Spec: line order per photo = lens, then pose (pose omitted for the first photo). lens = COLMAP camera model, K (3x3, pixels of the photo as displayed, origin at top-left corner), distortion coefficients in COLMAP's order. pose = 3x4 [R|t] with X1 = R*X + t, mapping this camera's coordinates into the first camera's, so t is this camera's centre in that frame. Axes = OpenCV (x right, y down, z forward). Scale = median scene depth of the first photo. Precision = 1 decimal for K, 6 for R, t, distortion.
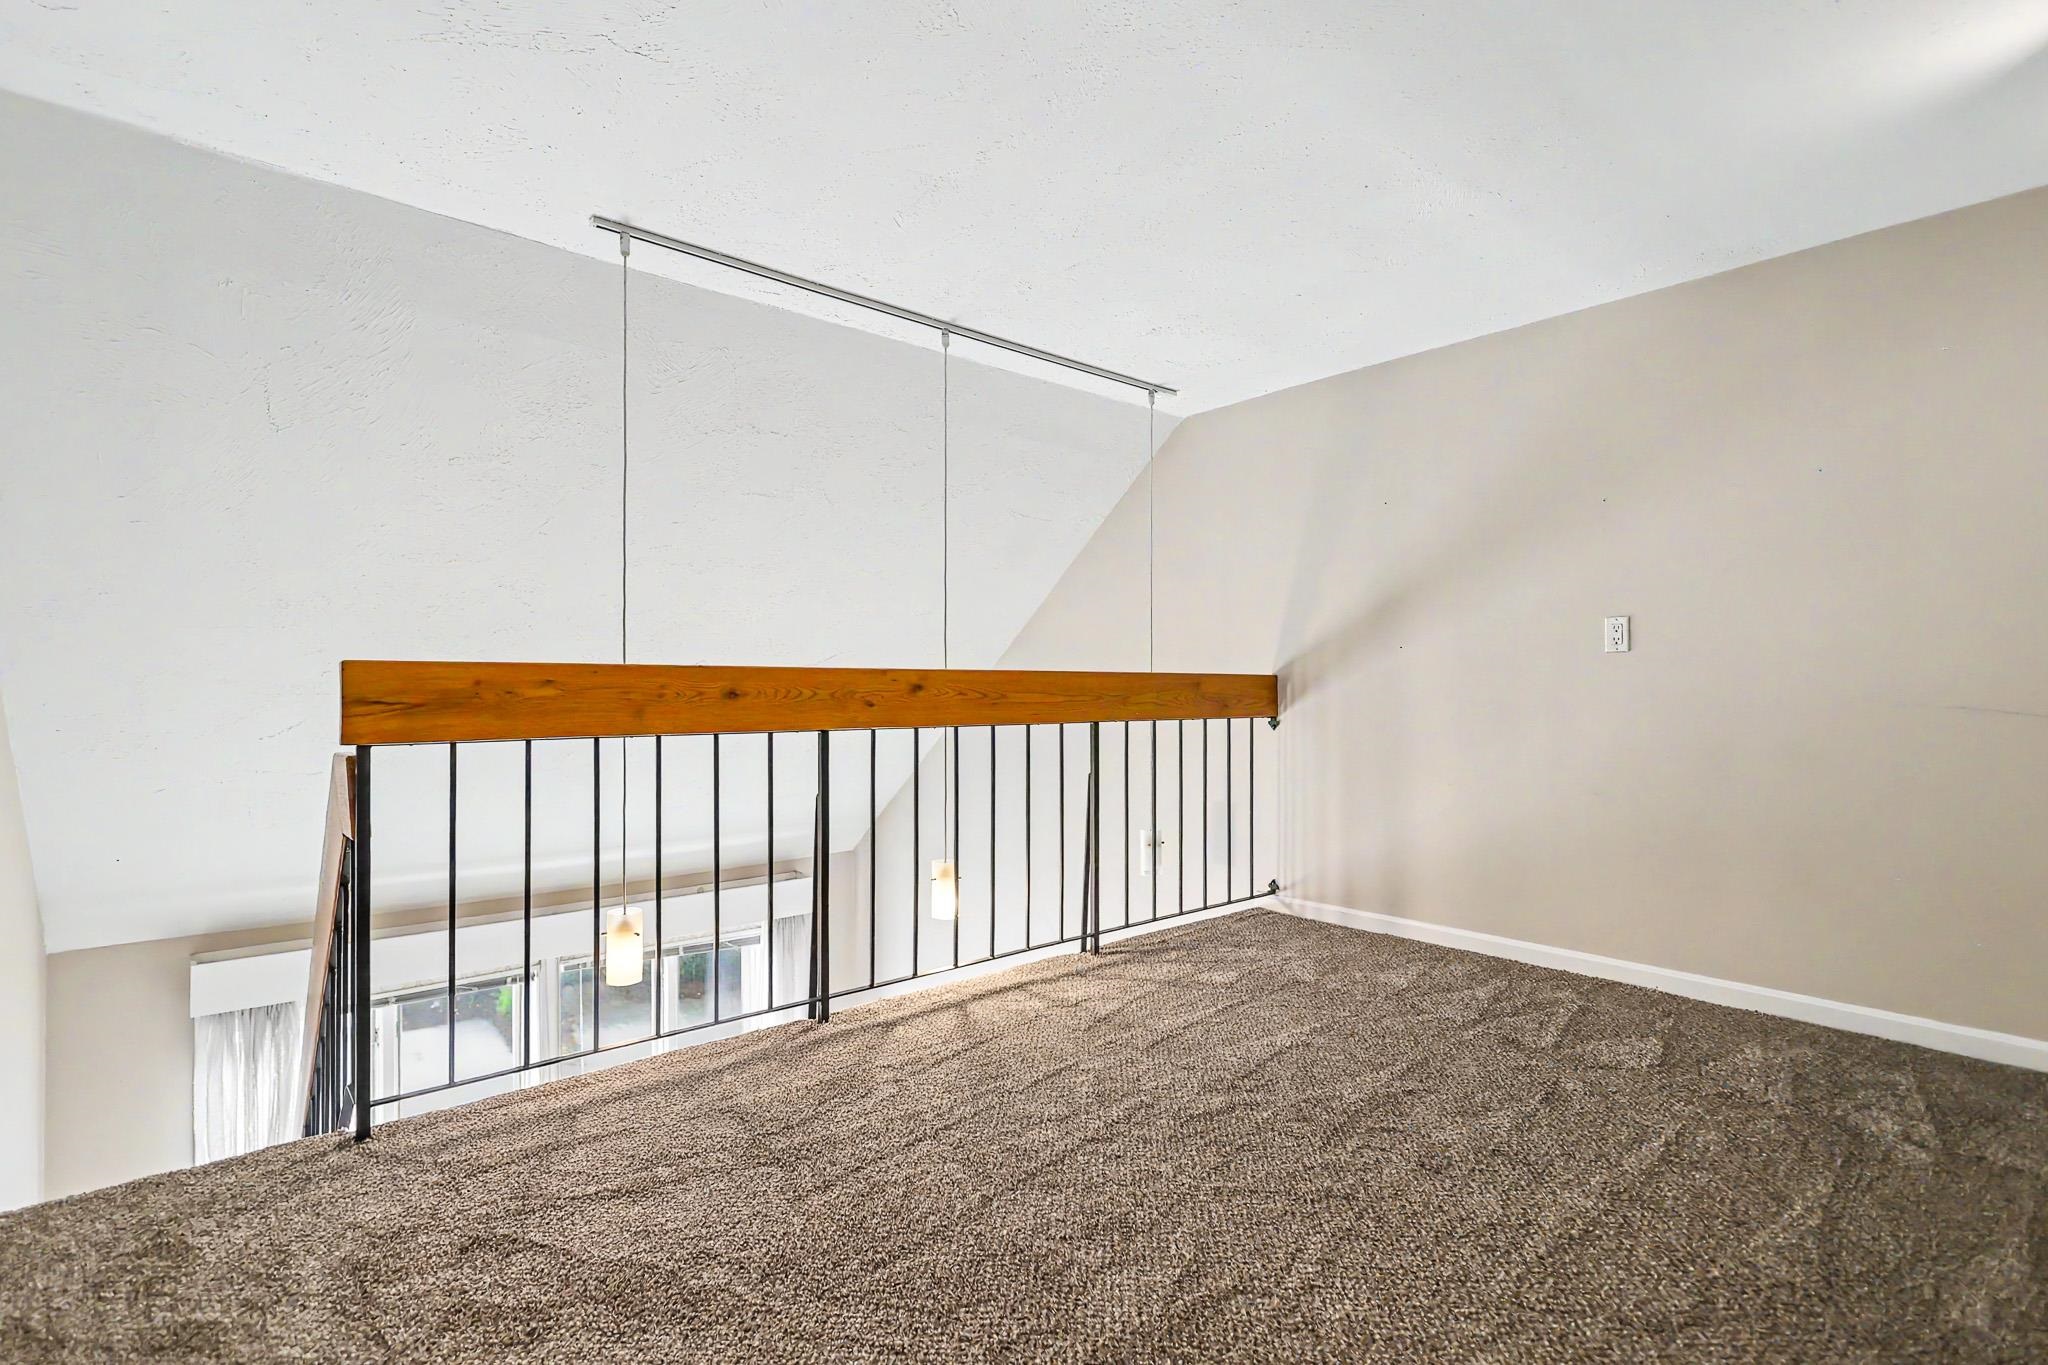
lens RADIAL K [[994.4, 0, 1001.6], [0, 994.4, 676.1], [0, 0, 1]] dist [0.000790, 0.000624]
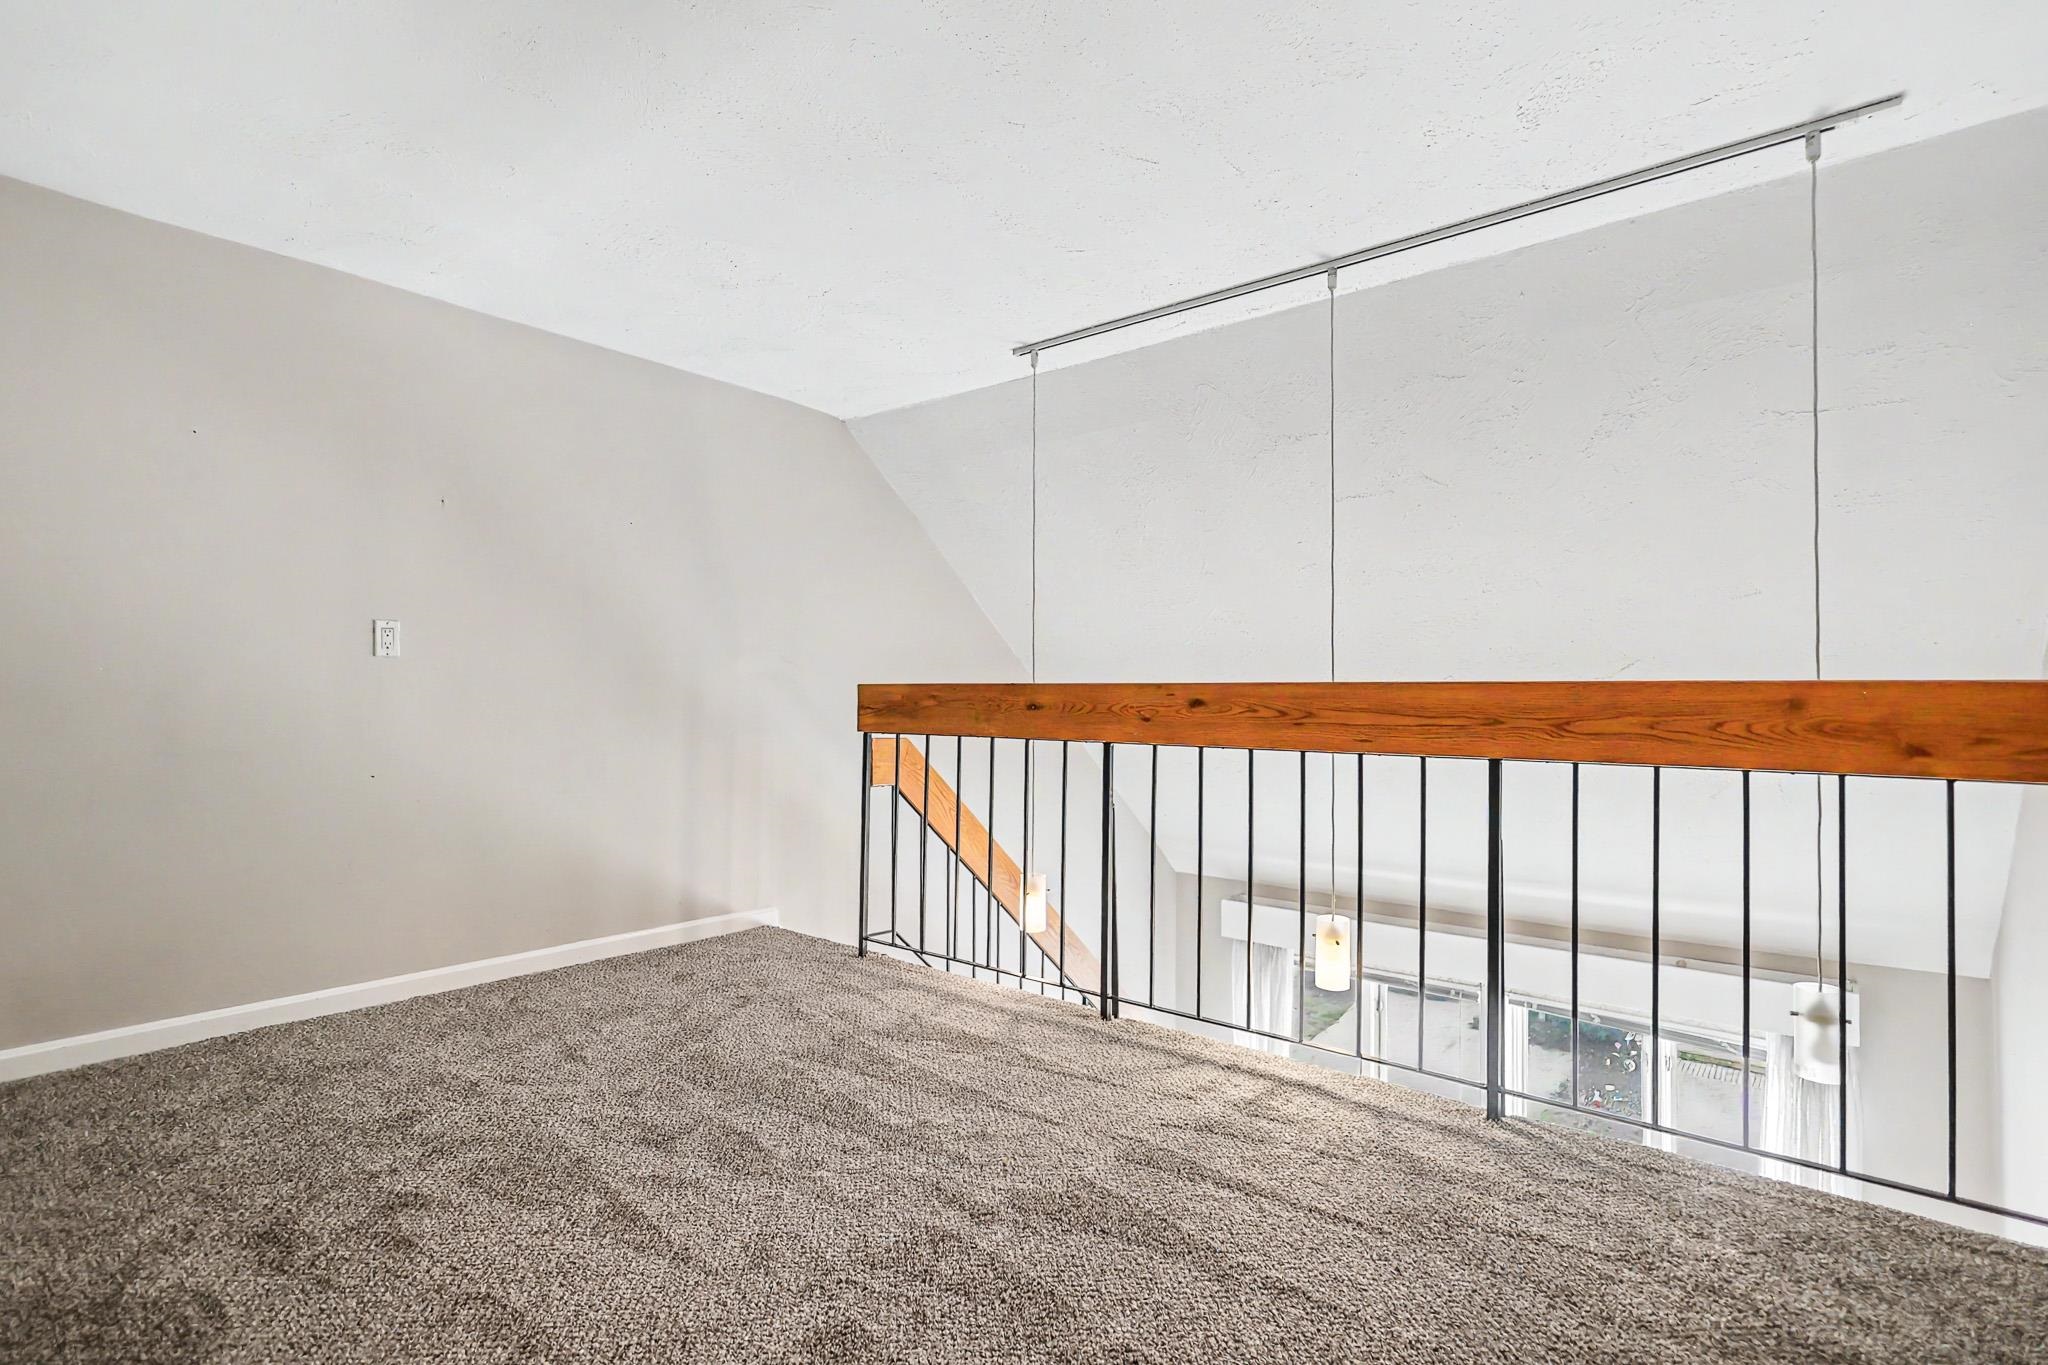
lens RADIAL K [[996.5, 0, 1014.9], [0, 996.5, 691.2], [0, 0, 1]] dist [-0.005278, 0.000236]
pose [[0.160917, -0.008753, -0.986929, 0.734320], [-0.000705, 0.999959, -0.008984, 0.008465], [0.986968, 0.002141, 0.160904, 0.634071]]
